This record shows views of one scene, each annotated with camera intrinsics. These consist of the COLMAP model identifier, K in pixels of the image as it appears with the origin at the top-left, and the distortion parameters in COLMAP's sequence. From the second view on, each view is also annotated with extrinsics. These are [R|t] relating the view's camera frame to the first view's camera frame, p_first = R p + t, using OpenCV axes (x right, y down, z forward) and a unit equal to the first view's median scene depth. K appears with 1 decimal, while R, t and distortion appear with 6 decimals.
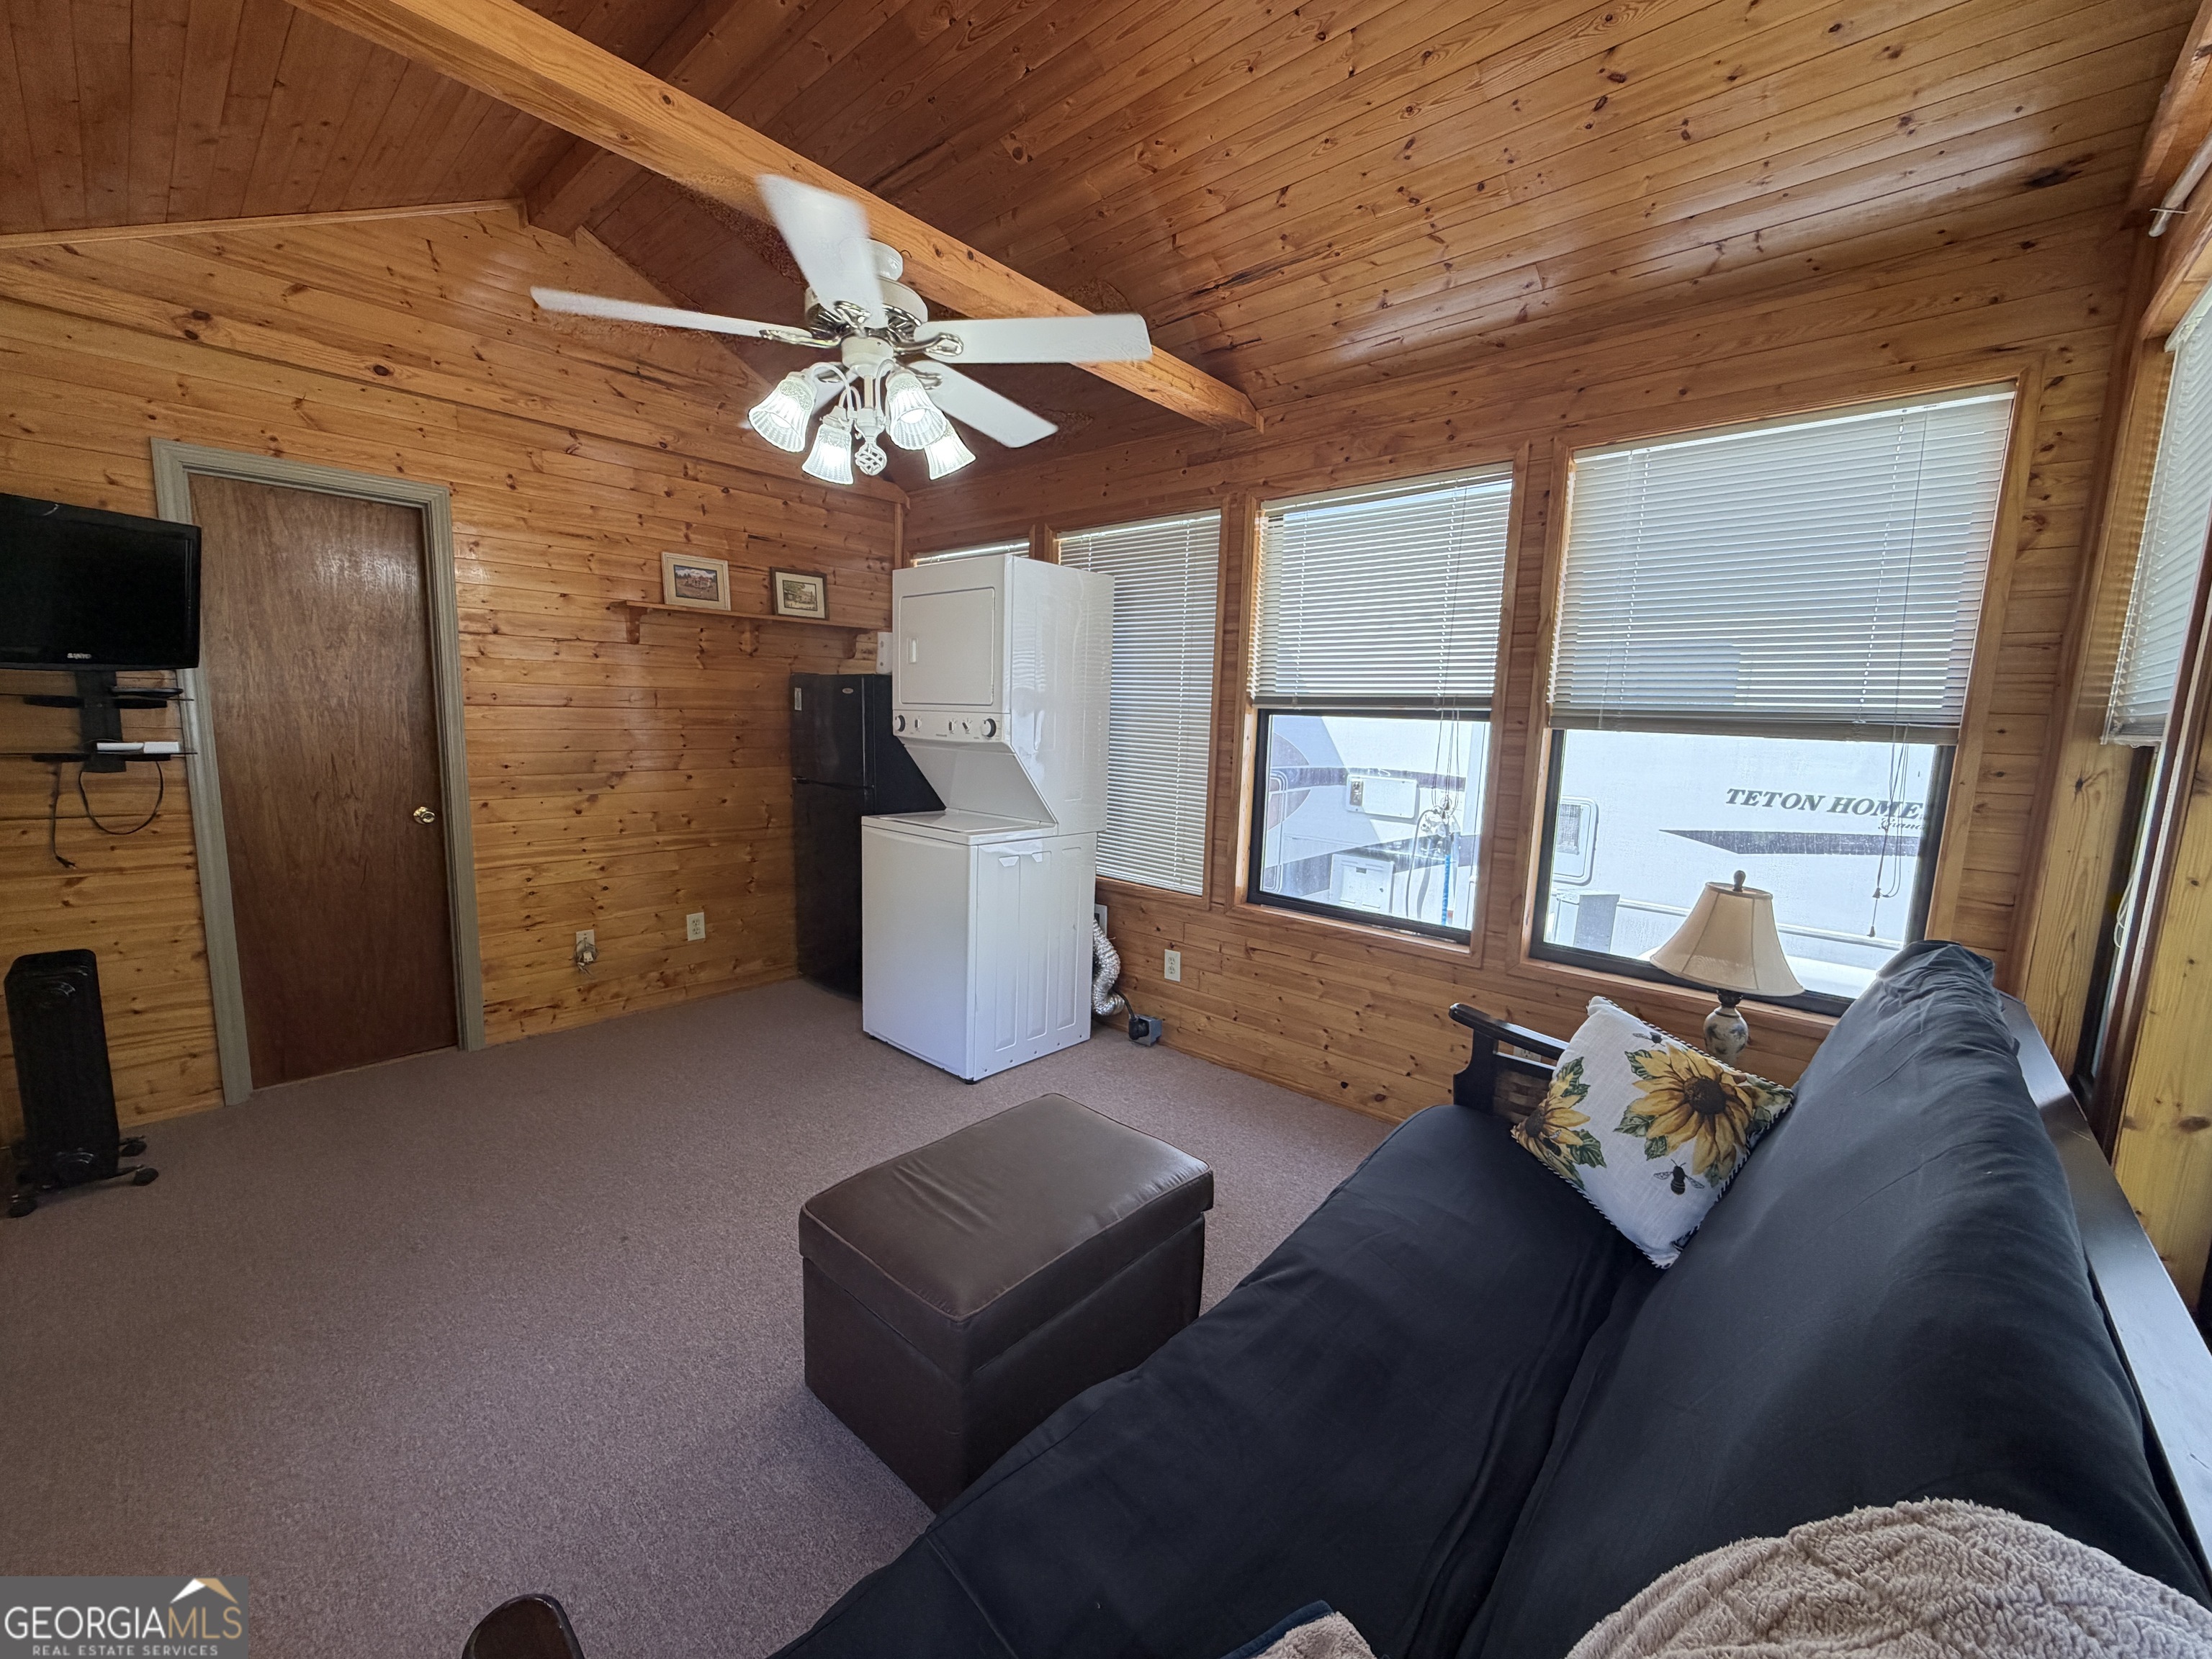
lens RADIAL K [[893.3, 0, 1097.8], [0, 893.3, 828.4], [0, 0, 1]] dist [0.002714, 0.003660]
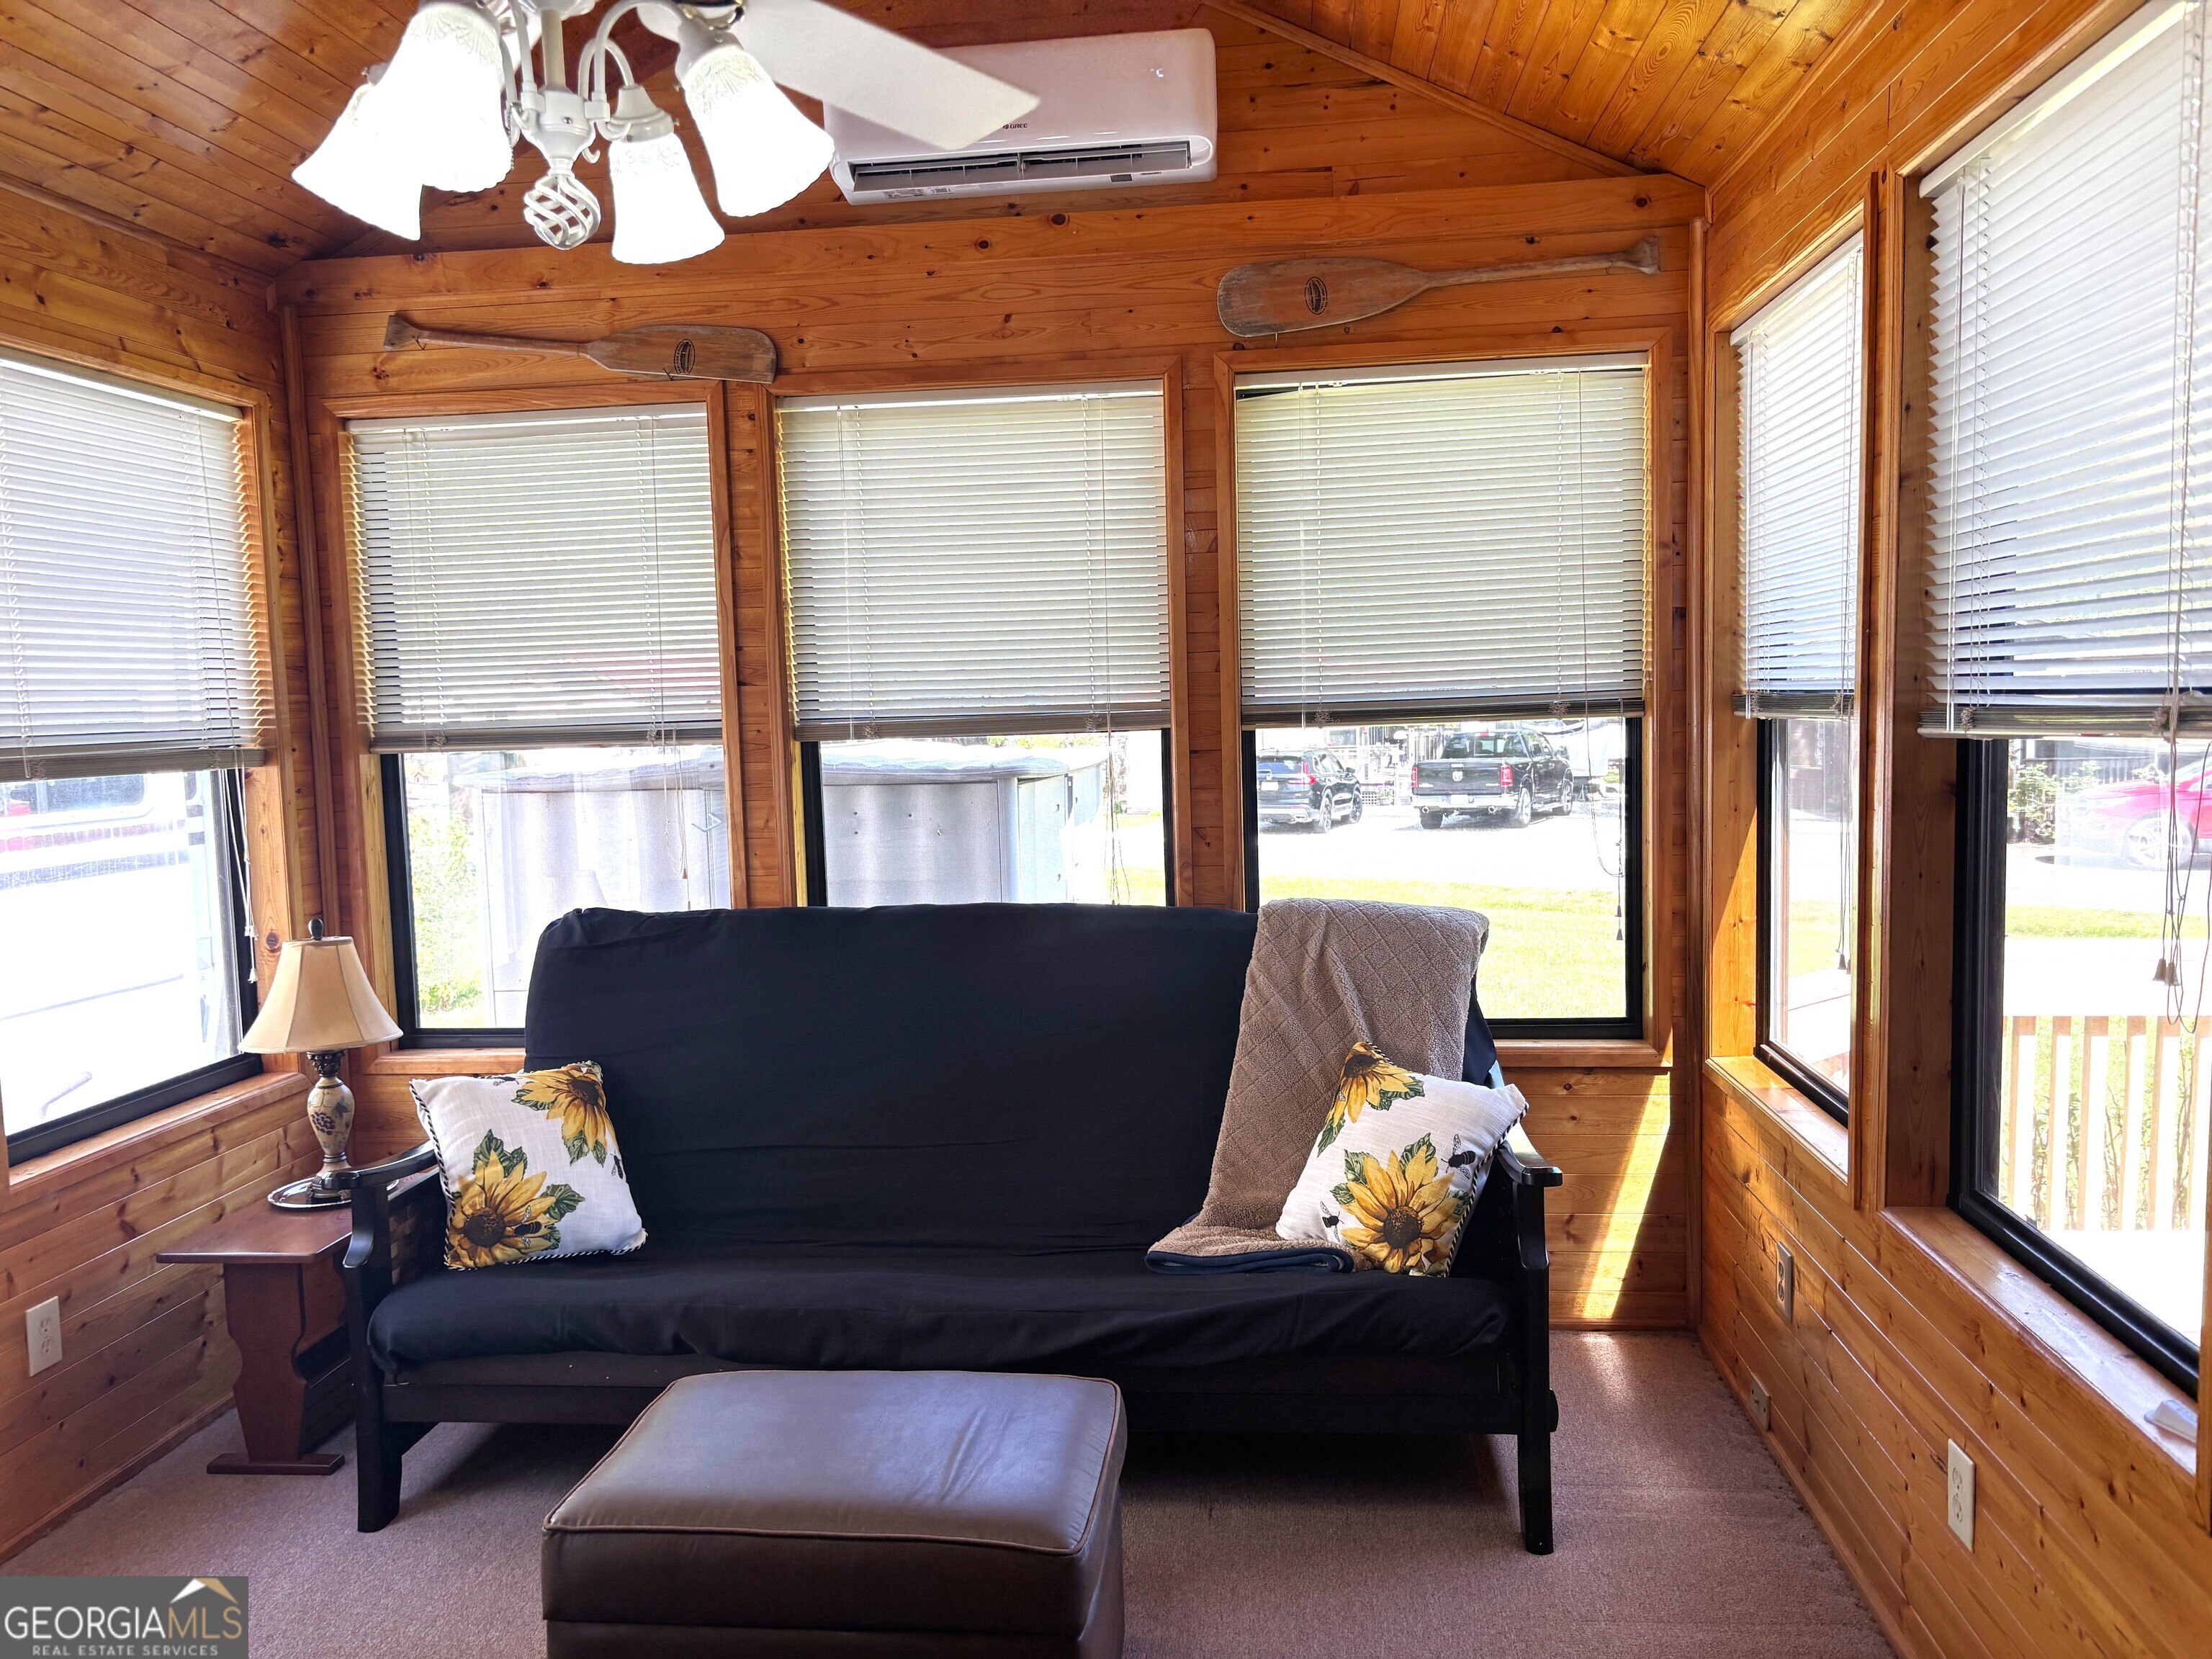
lens RADIAL K [[1659.4, 0, 1097.3], [0, 1659.4, 843.2], [0, 0, 1]] dist [0.080431, -0.110103]
pose [[-0.587718, -0.081502, 0.804950, -0.558425], [0.121790, 0.974664, 0.187608, -0.128453], [-0.799846, 0.208296, -0.562902, 0.695493]]
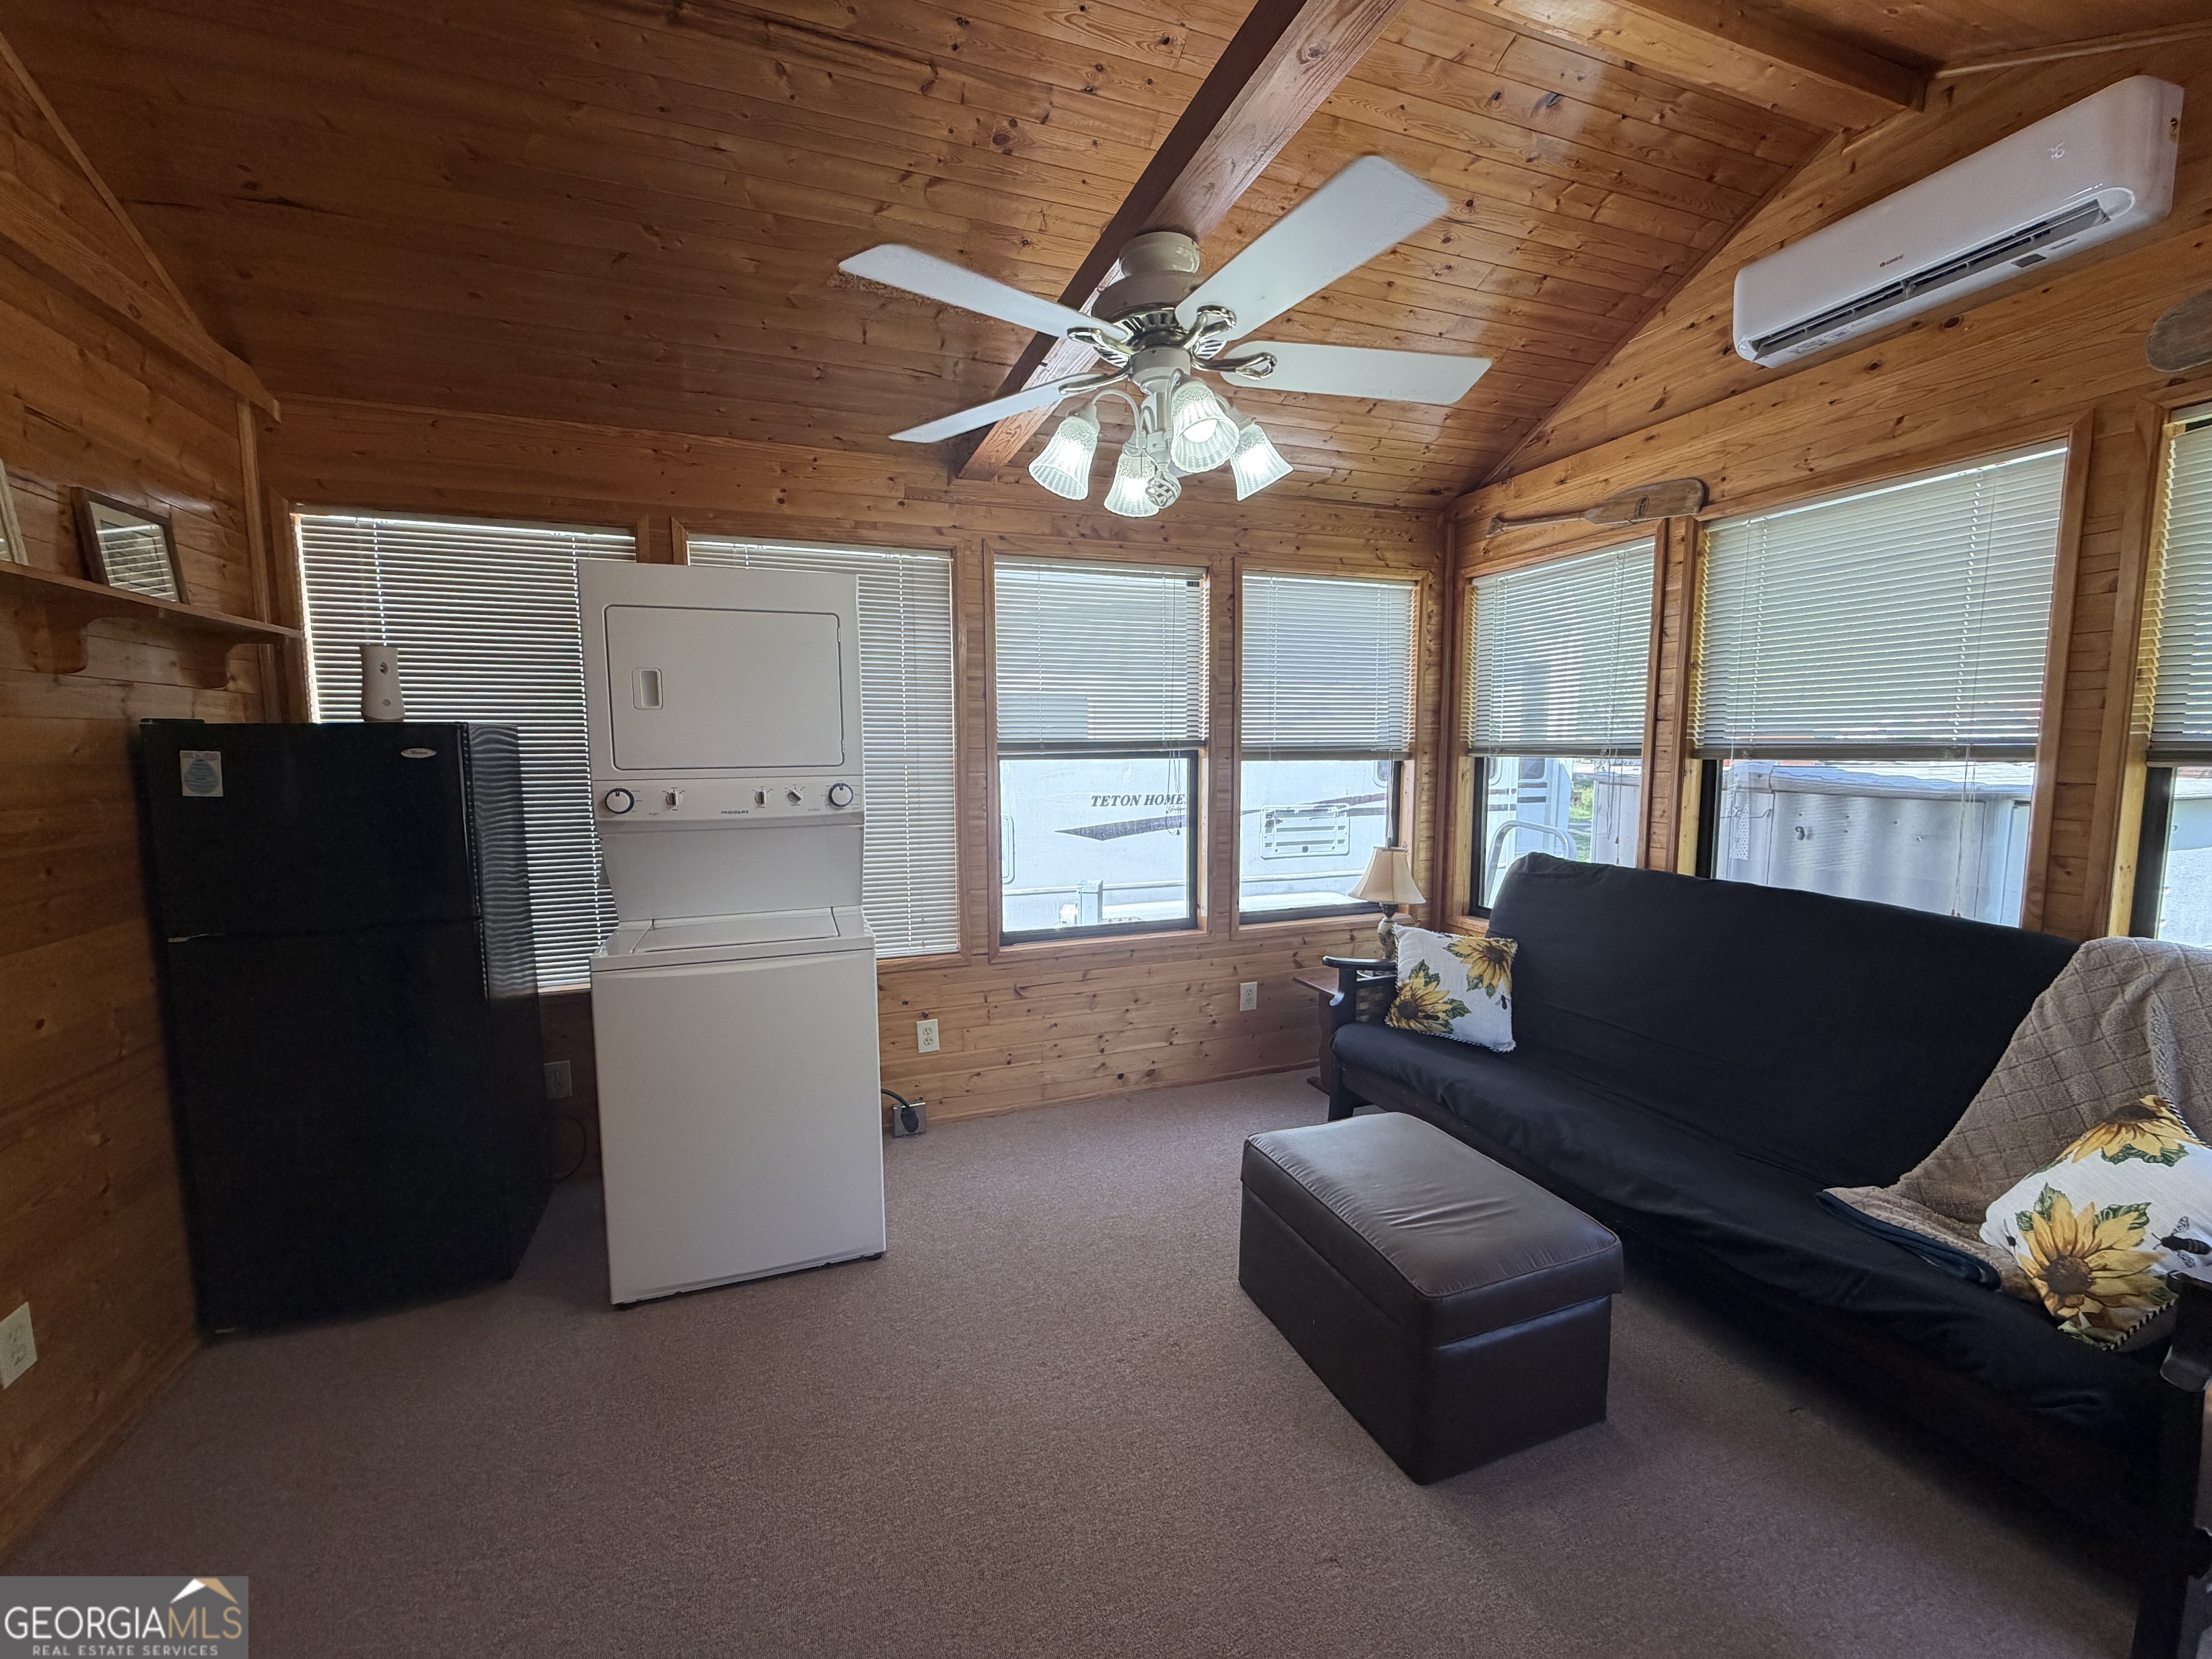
lens RADIAL K [[893.3, 0, 1097.8], [0, 893.3, 828.4], [0, 0, 1]] dist [0.002714, 0.003660]
pose [[0.457916, -0.116818, 0.881287, -0.576279], [0.138221, 0.988629, 0.059227, -0.081706], [-0.878184, 0.094691, 0.468856, 0.365776]]
